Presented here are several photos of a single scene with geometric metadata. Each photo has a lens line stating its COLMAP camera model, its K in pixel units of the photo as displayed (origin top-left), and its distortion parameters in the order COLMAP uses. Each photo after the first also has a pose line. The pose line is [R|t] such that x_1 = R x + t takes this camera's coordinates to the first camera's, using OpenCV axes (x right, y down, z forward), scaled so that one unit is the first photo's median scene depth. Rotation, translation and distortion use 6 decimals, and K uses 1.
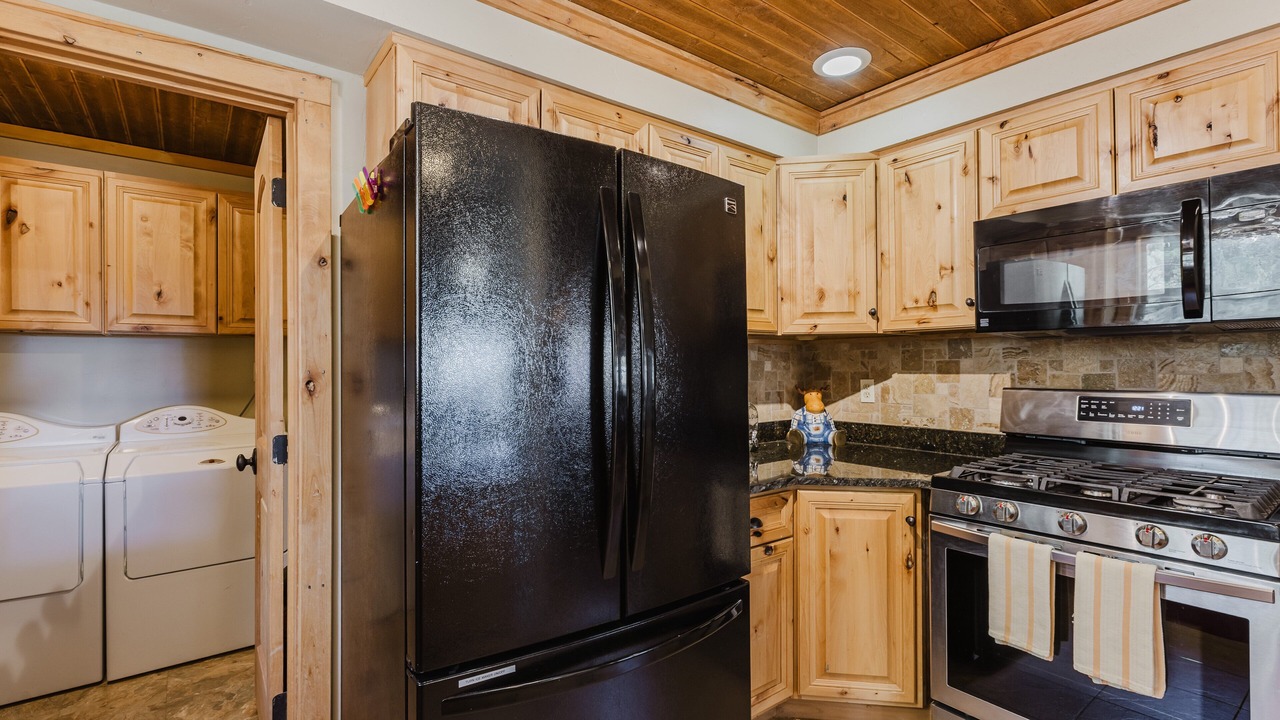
lens RADIAL K [[577.3, 0, 640.0], [0, 577.3, 359.5], [0, 0, 1]] dist [0.002358, -0.000743]
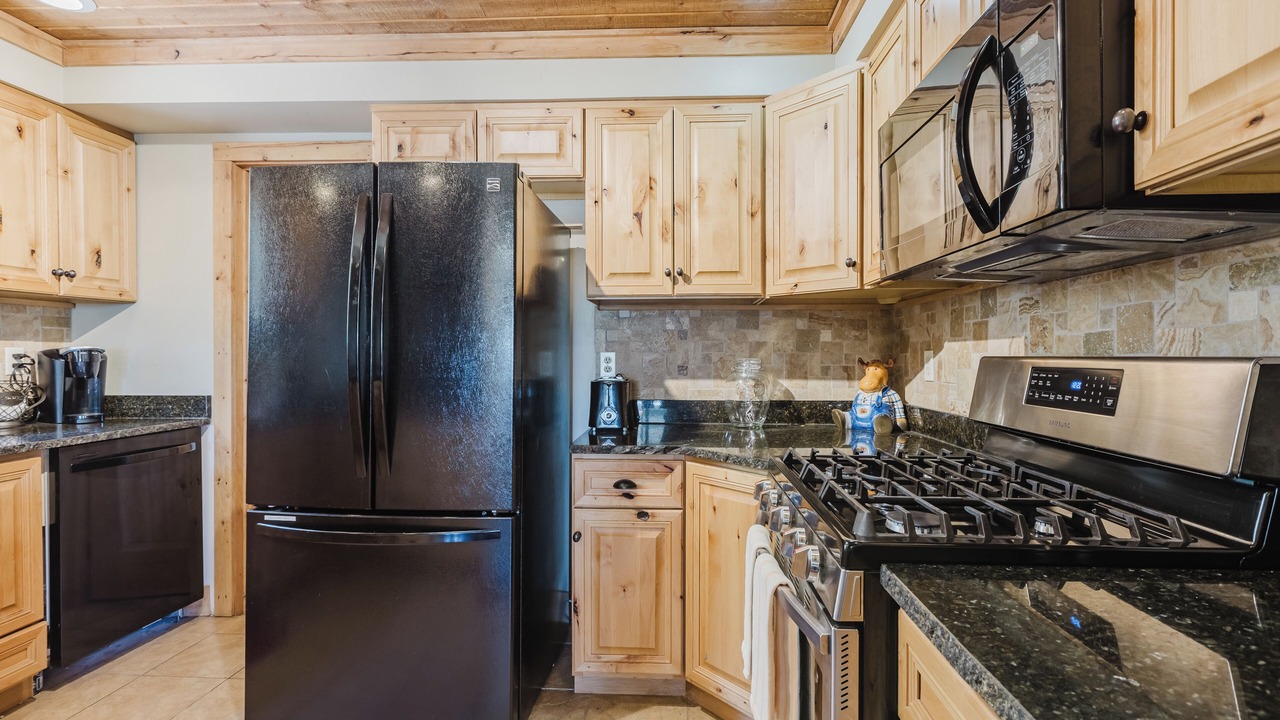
lens RADIAL K [[604.4, 0, 643.6], [0, 604.4, 356.2], [0, 0, 1]] dist [-0.002683, -0.000712]
pose [[0.762990, 0.008881, -0.646350, 0.781534], [0.000590, 0.999896, 0.014436, 0.038021], [0.646410, -0.011396, 0.762905, 0.188795]]
